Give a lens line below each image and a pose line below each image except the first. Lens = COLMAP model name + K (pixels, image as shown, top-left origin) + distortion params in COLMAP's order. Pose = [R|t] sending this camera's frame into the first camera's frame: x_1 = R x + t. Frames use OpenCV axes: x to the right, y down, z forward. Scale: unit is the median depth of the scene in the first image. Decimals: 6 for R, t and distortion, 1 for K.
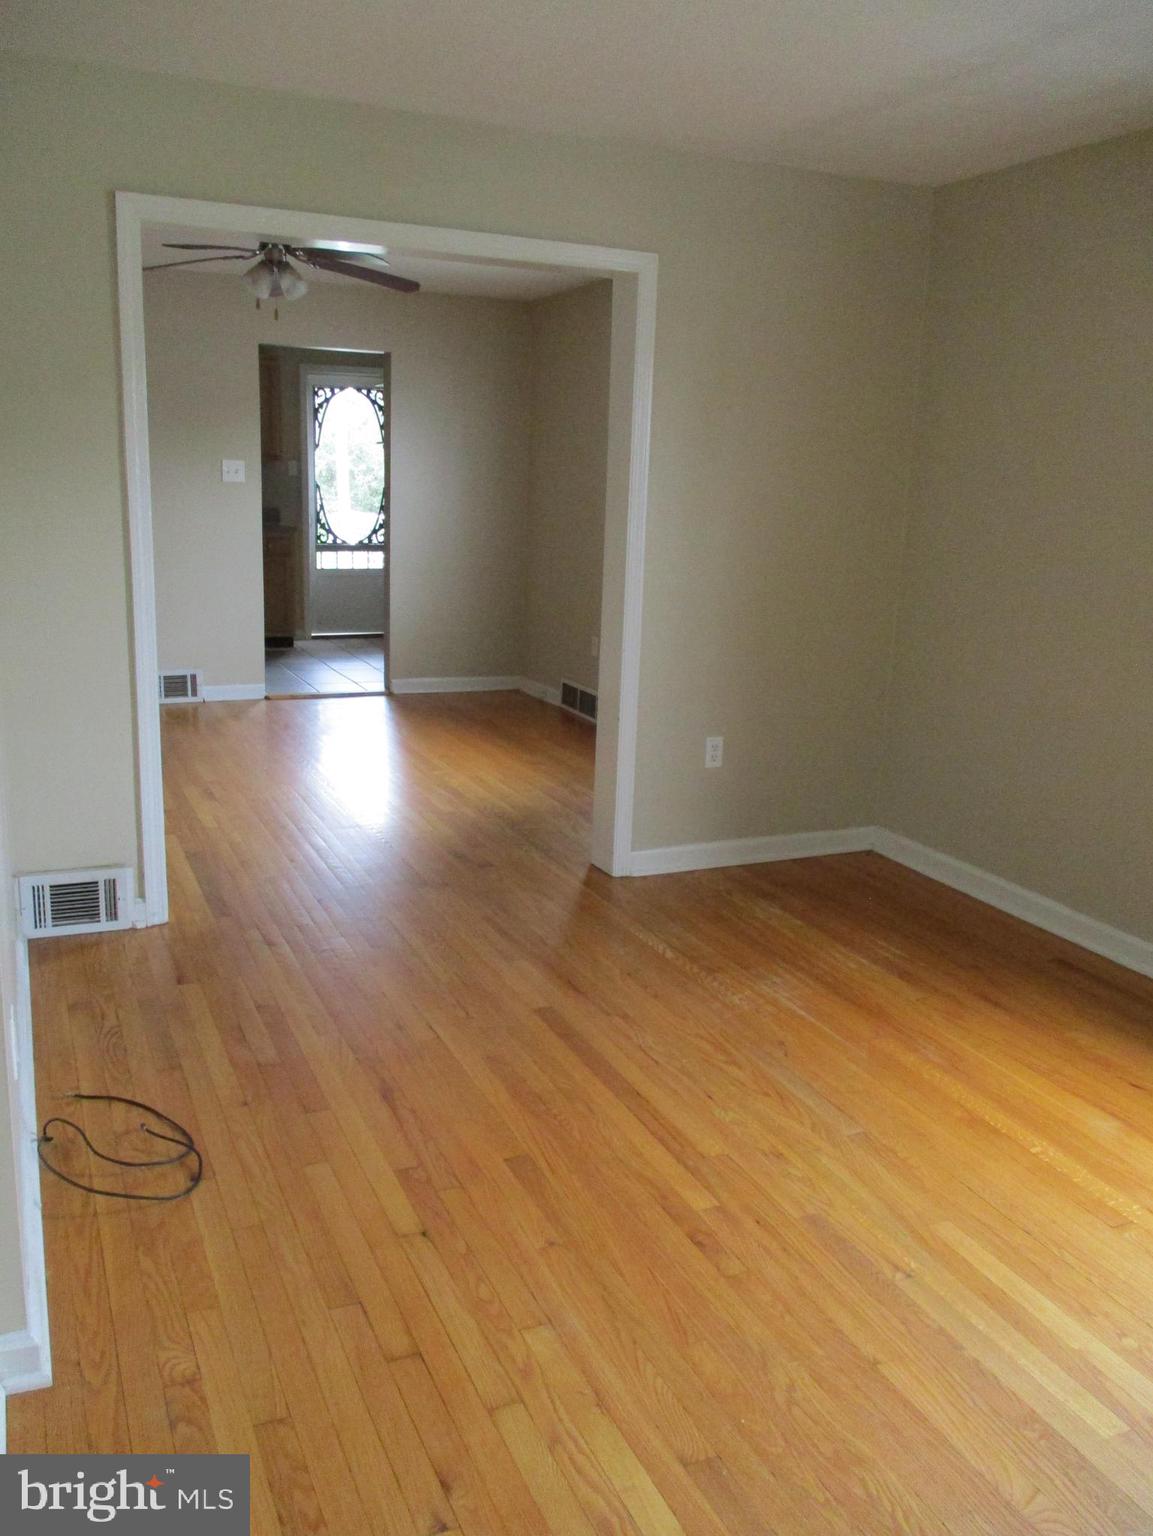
lens RADIAL K [[1275.7, 0, 580.1], [0, 1275.7, 757.6], [0, 0, 1]] dist [-0.038177, 0.004521]
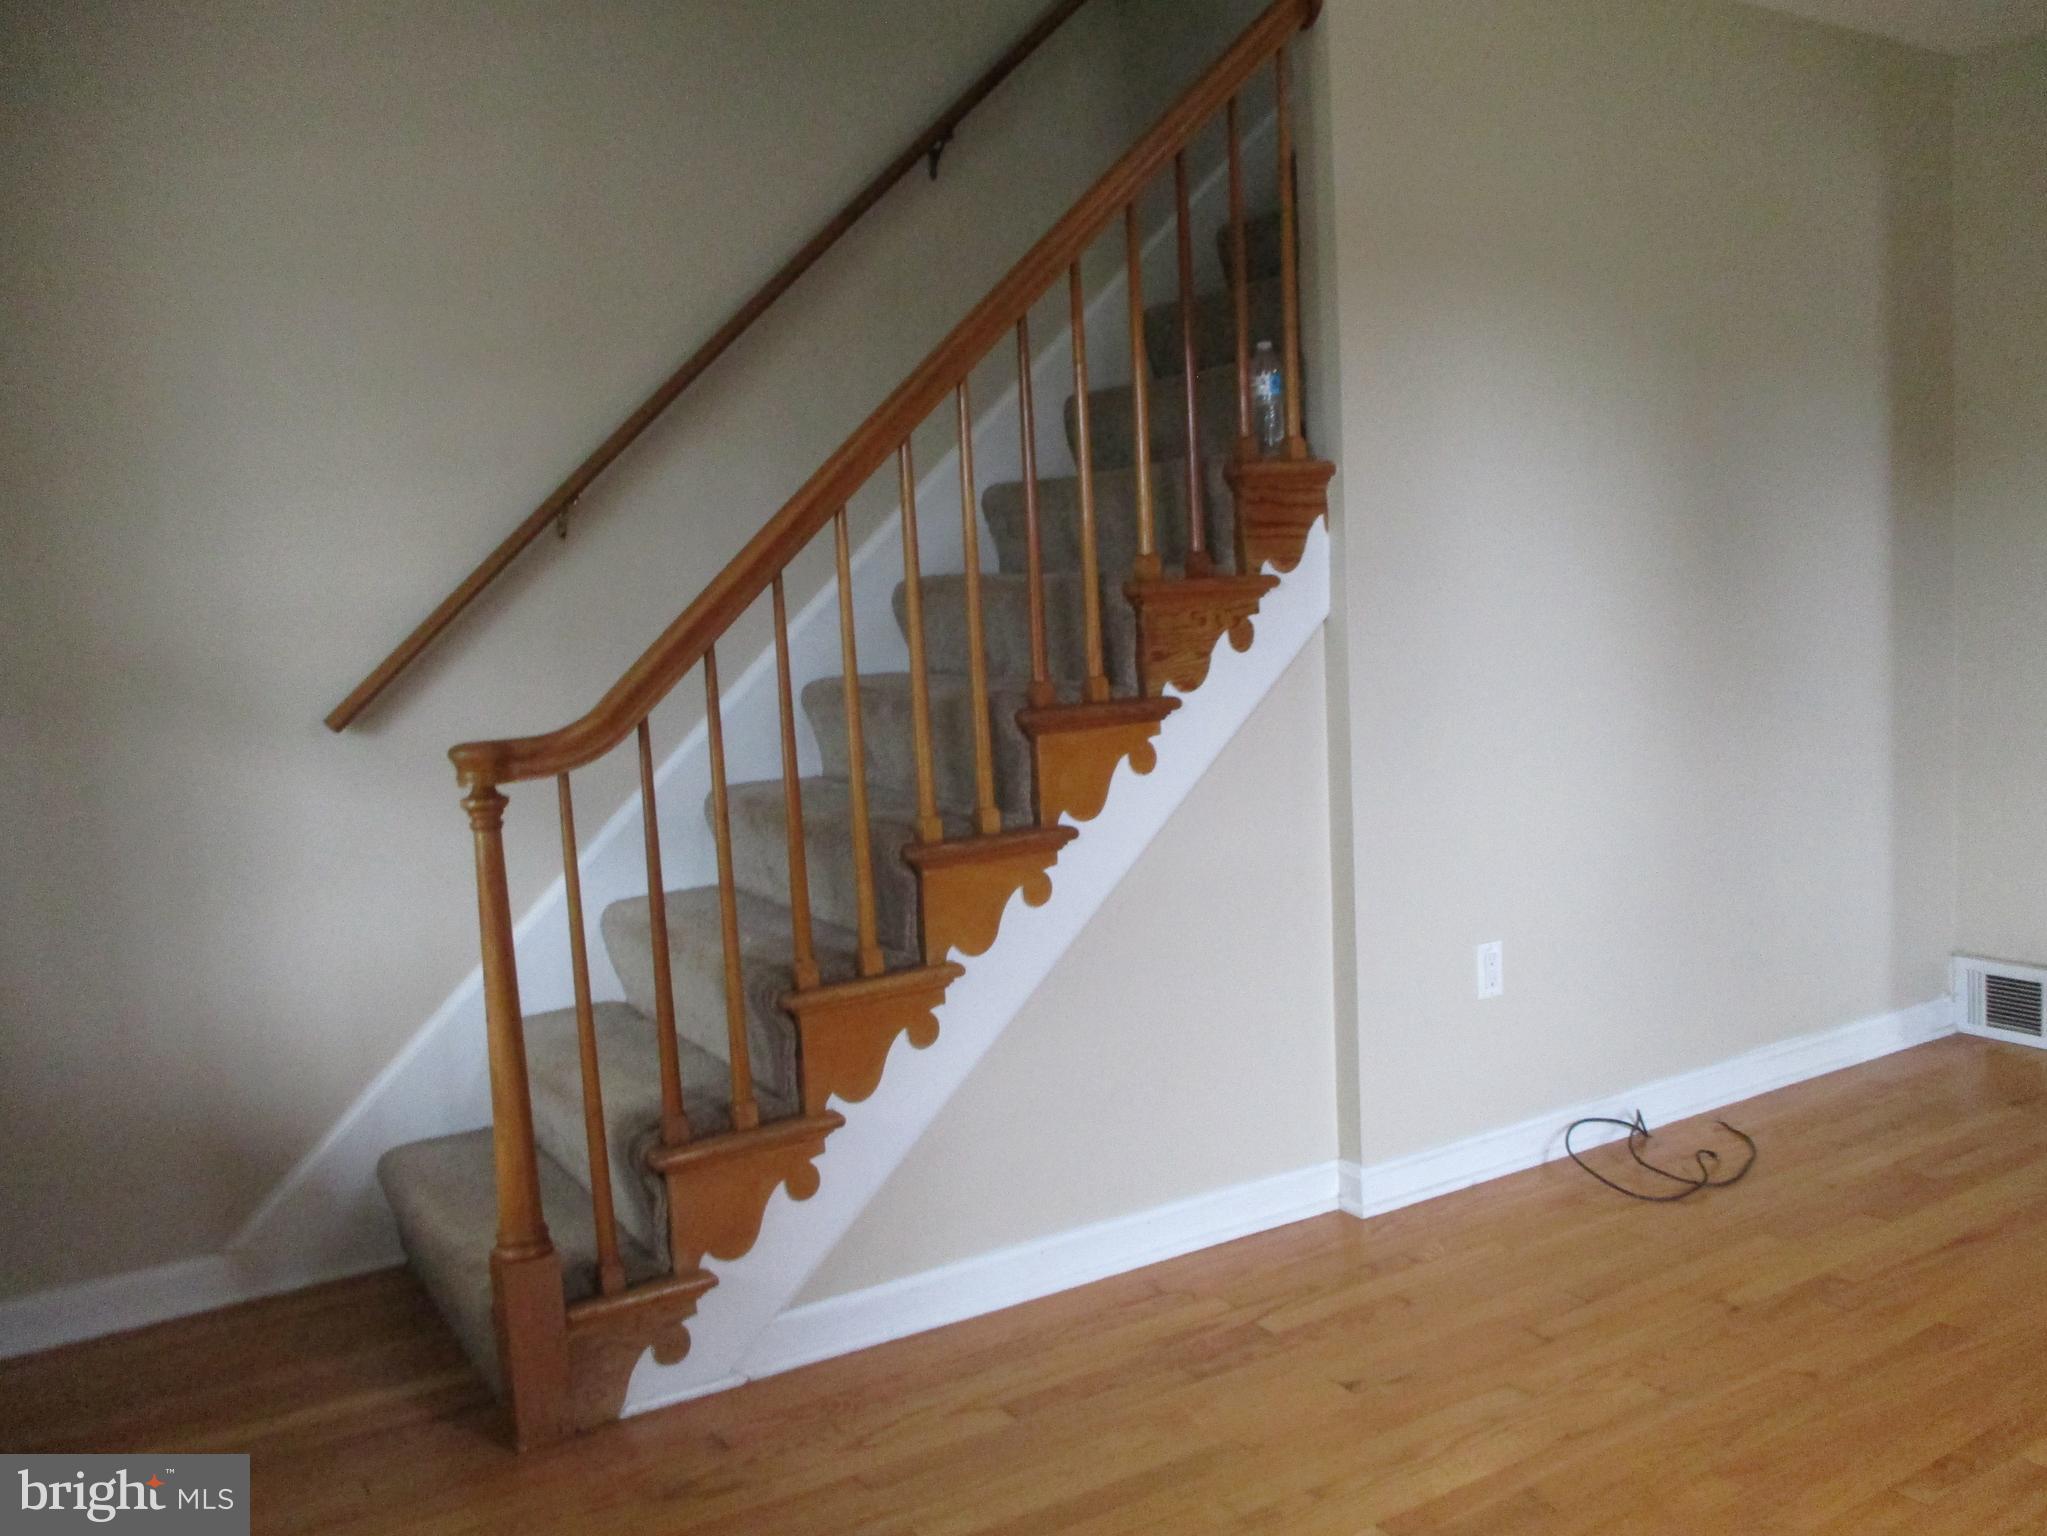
lens RADIAL K [[1647.1, 0, 1023.5], [0, 1647.1, 768.0], [0, 0, 1]] dist [-0.020743, 0.003091]
pose [[0.115819, 0.047090, -0.992153, 0.621493], [-0.154671, 0.987546, 0.028815, 0.033313], [0.981154, 0.150120, 0.121660, 0.217416]]
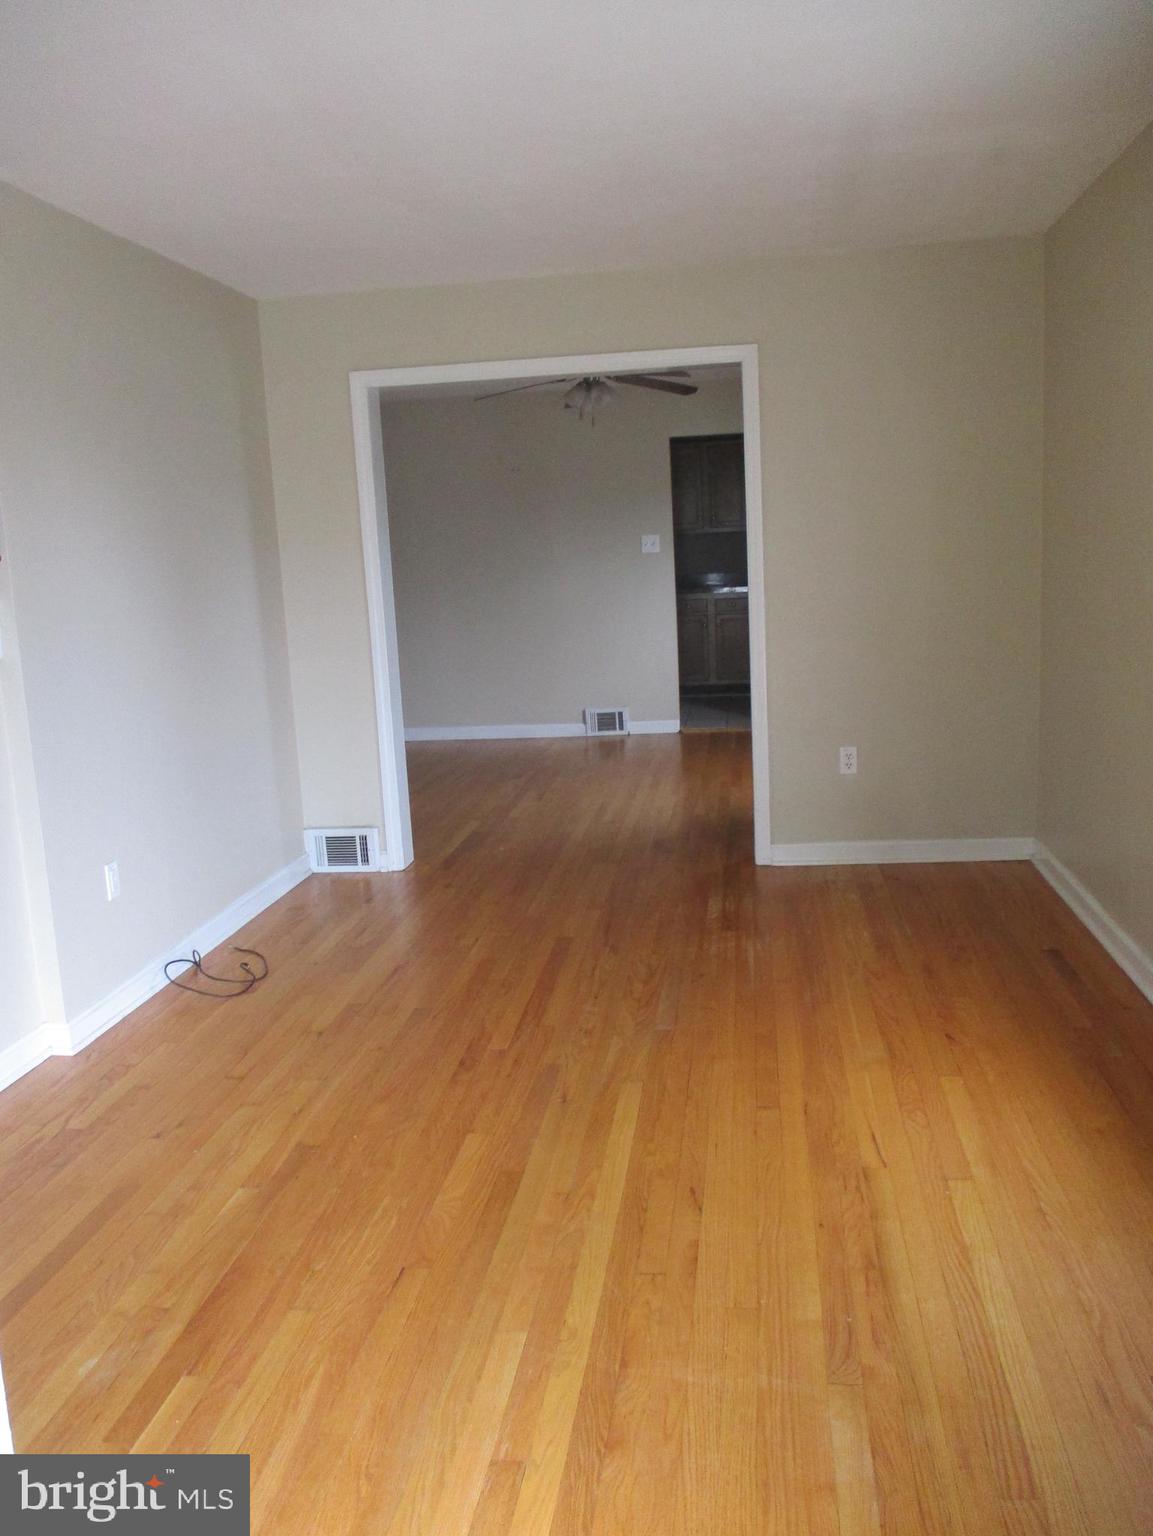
lens RADIAL K [[1284.5, 0, 576.7], [0, 1284.5, 735.4], [0, 0, 1]] dist [-0.001014, -0.057541]
pose [[0.846746, -0.001367, -0.531996, 0.654890], [-0.035076, 0.997677, -0.058391, 0.062907], [0.530840, 0.068103, 0.844731, -0.122239]]
